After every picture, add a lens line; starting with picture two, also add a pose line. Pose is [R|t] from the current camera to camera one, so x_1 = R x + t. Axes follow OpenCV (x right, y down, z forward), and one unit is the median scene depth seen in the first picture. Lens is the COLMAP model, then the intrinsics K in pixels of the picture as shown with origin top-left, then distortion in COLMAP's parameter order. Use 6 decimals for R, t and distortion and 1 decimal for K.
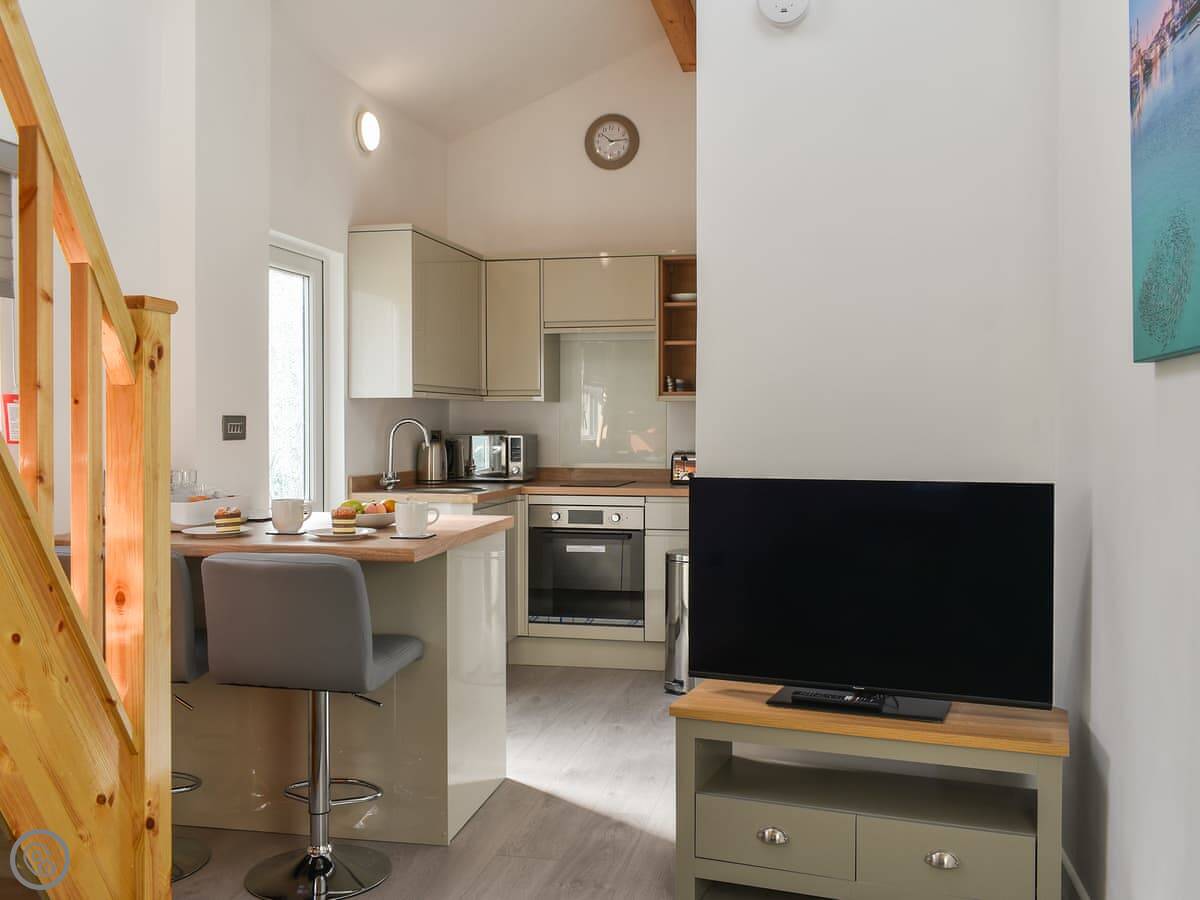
lens RADIAL K [[1143.3, 0, 599.4], [0, 1143.3, 407.1], [0, 0, 1]] dist [-0.007916, -0.010182]
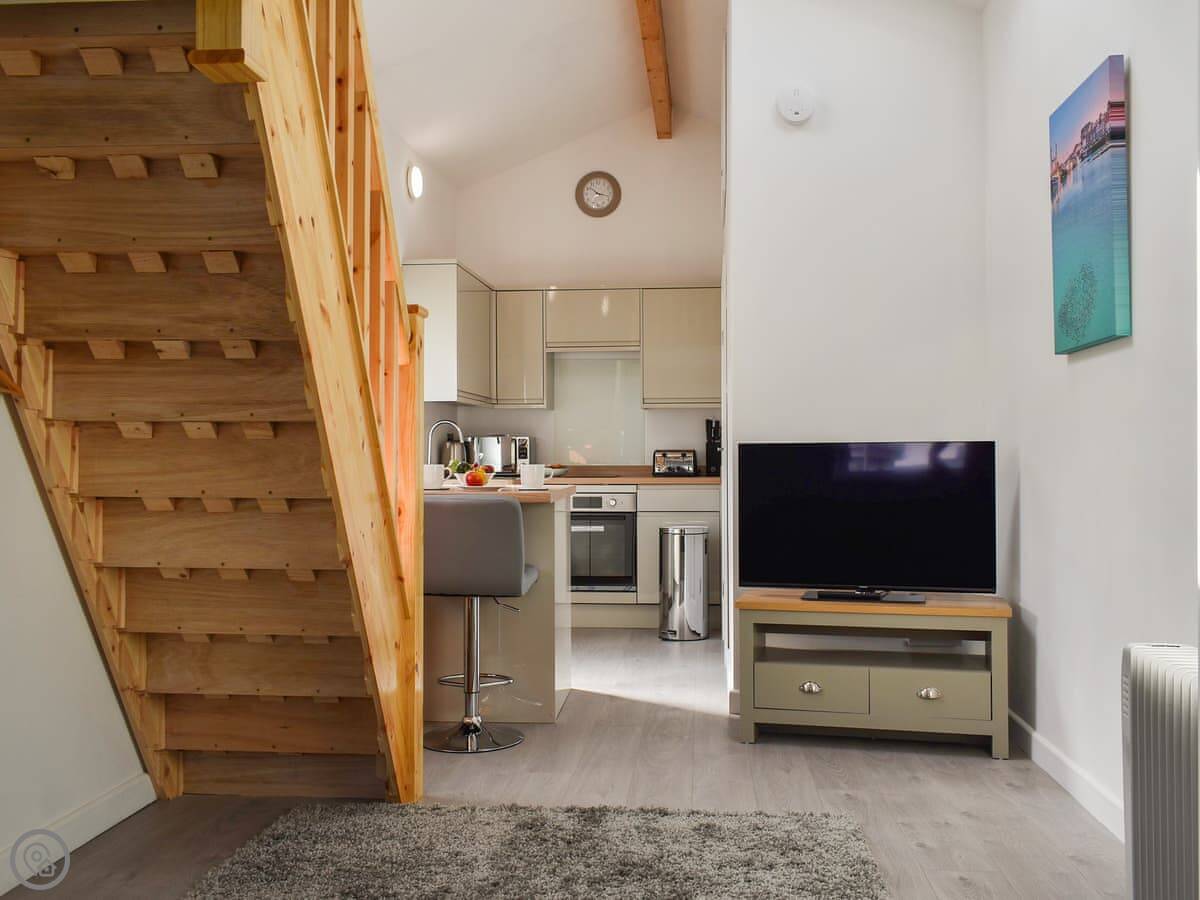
lens RADIAL K [[1143.3, 0, 599.4], [0, 1143.3, 407.1], [0, 0, 1]] dist [-0.007916, -0.010182]
pose [[0.992663, 0.003053, 0.120872, -0.163728], [0.000977, 0.999446, -0.033271, 0.039802], [-0.120907, 0.033145, 0.992110, -0.232613]]
